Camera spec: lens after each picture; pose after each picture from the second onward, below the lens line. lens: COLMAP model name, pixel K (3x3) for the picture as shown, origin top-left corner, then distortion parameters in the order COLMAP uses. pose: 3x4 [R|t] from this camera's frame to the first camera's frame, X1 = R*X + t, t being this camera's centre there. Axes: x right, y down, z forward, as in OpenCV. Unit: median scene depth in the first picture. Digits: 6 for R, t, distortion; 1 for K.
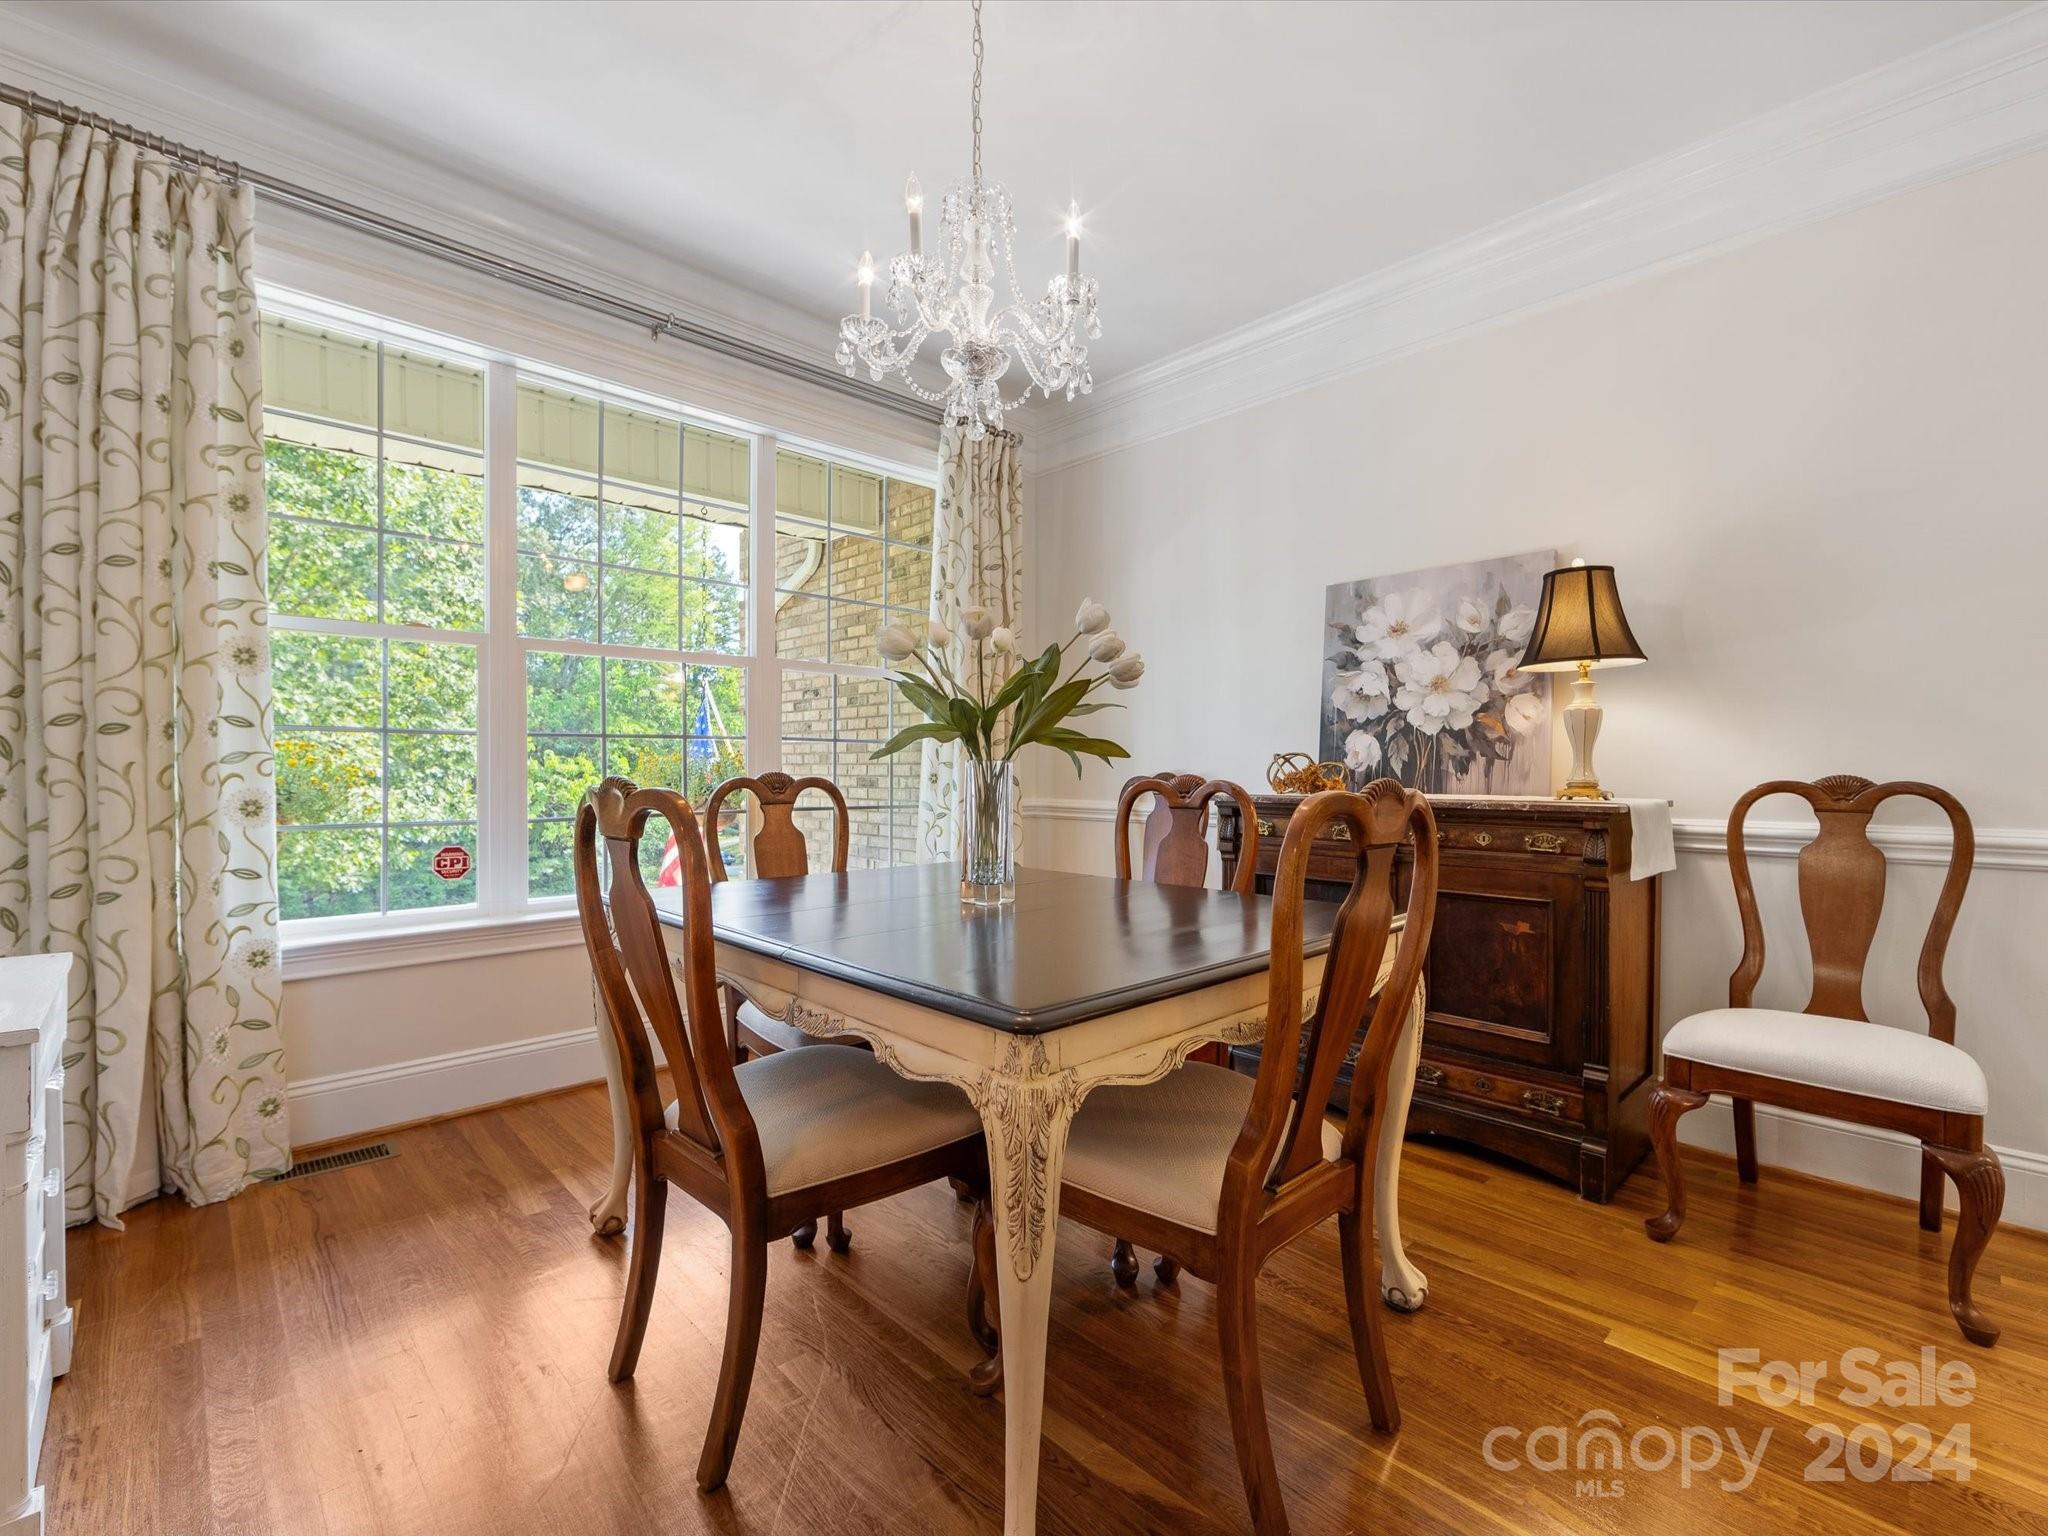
lens RADIAL K [[909.9, 0, 1021.8], [0, 909.9, 780.9], [0, 0, 1]] dist [-0.003418, 0.001117]
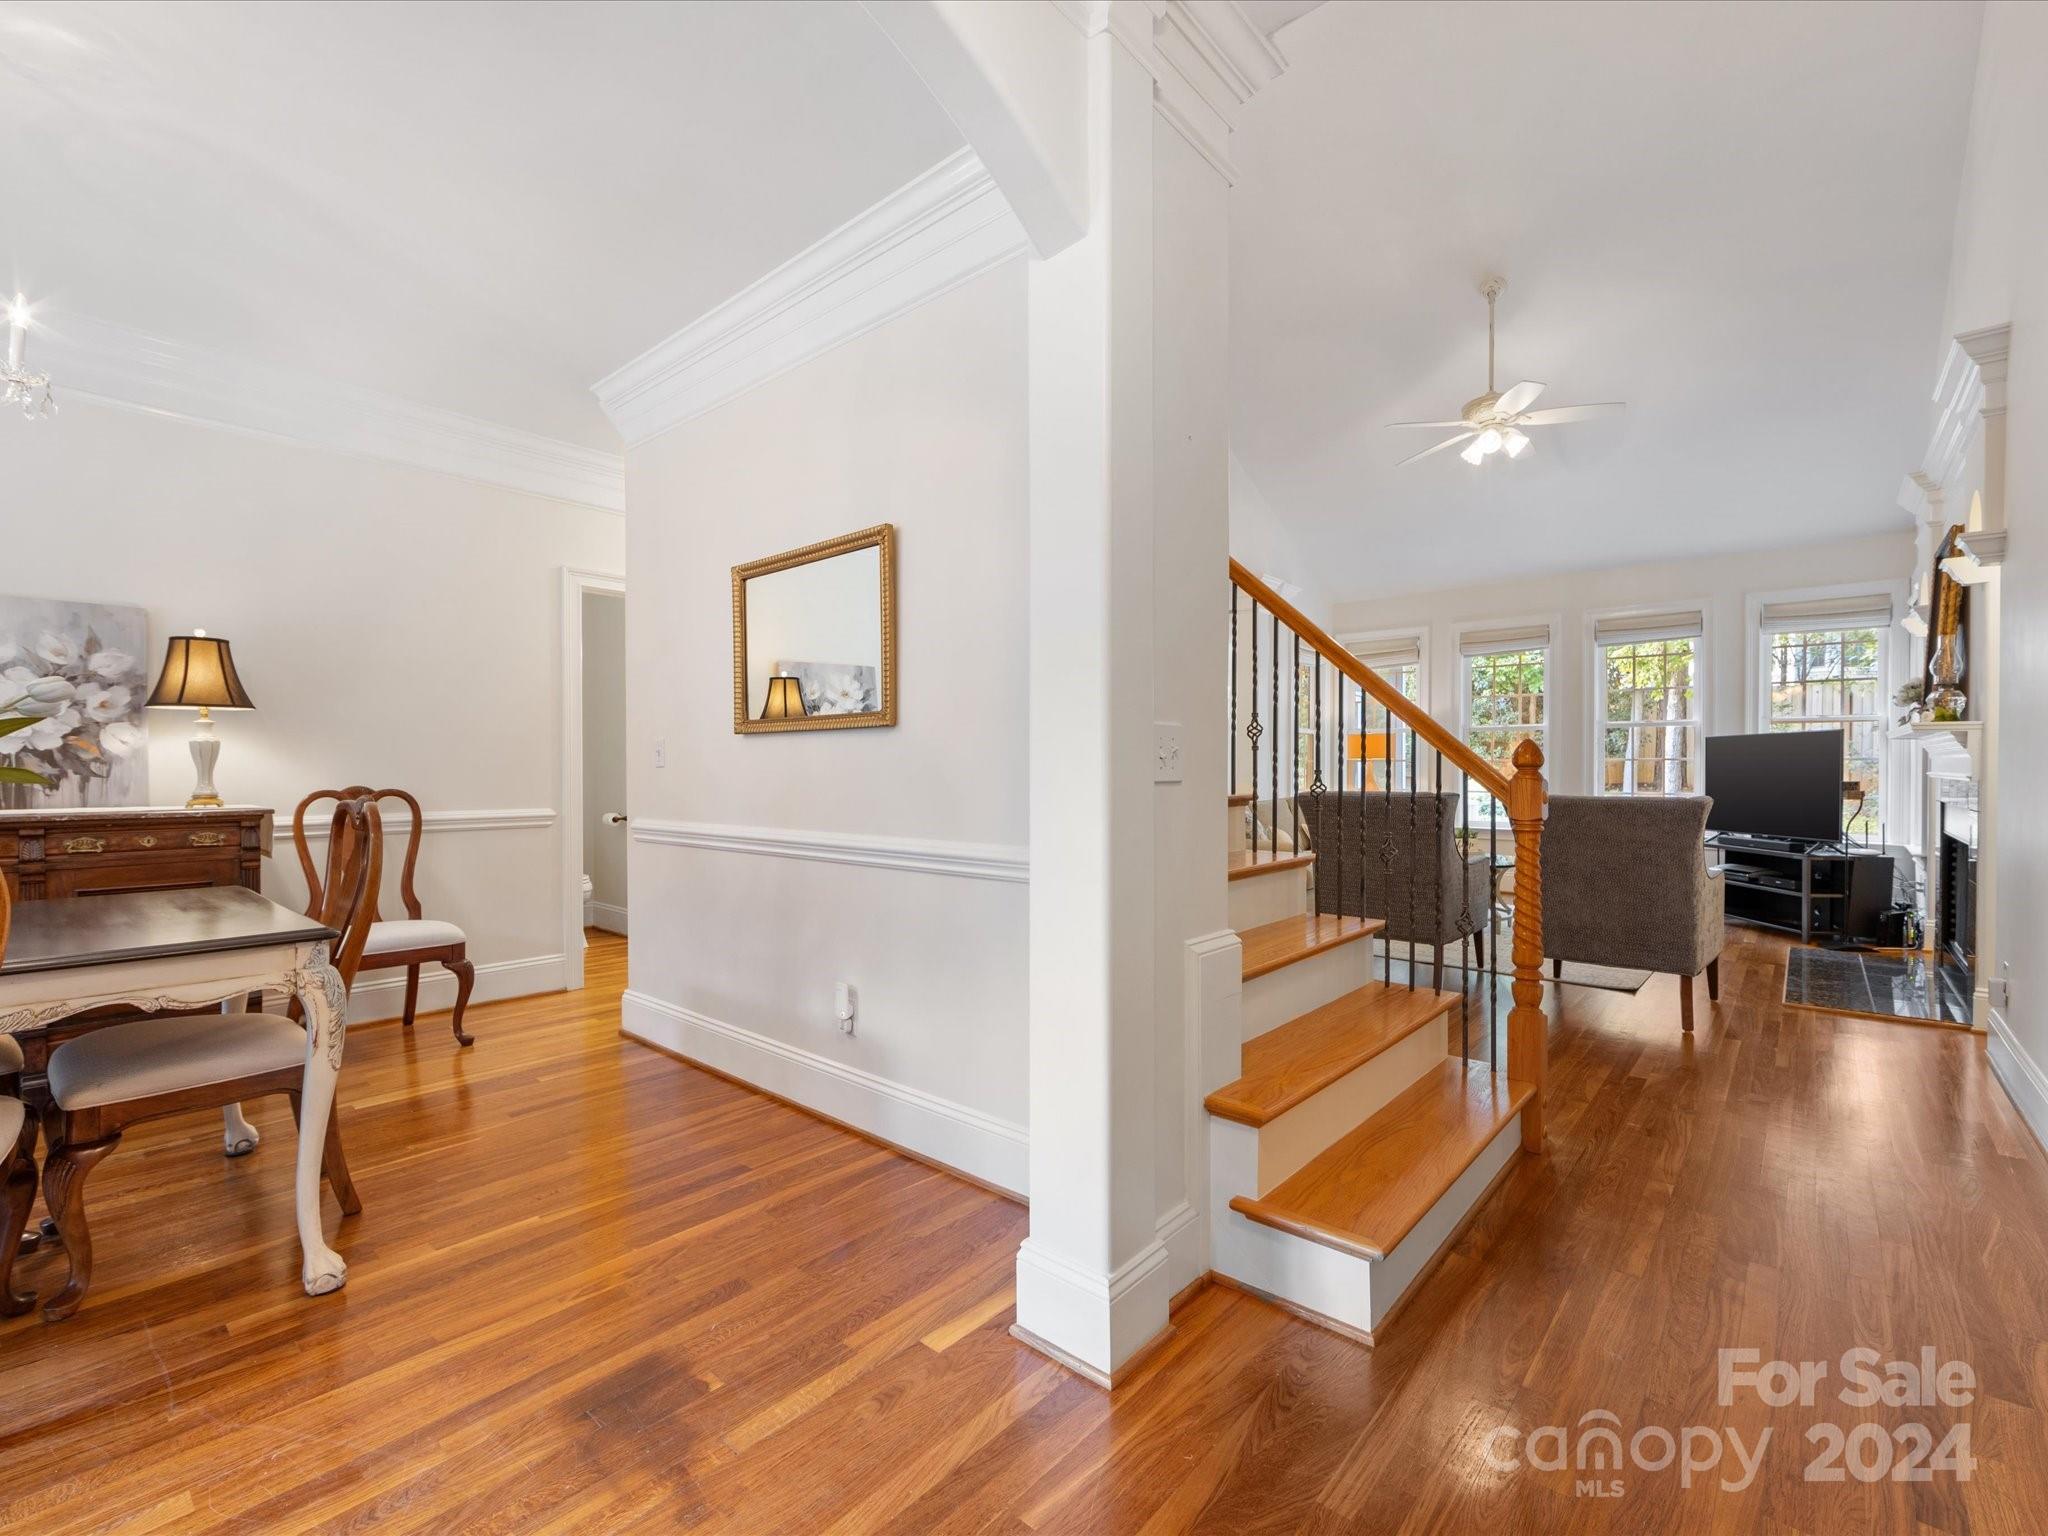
lens RADIAL K [[909.9, 0, 1026.9], [0, 909.9, 783.3], [0, 0, 1]] dist [-0.003418, 0.001117]
pose [[-0.100654, -0.010148, 0.994870, -0.763211], [0.019987, 0.999726, 0.012220, -0.006086], [-0.994721, 0.021114, -0.100423, -0.072519]]
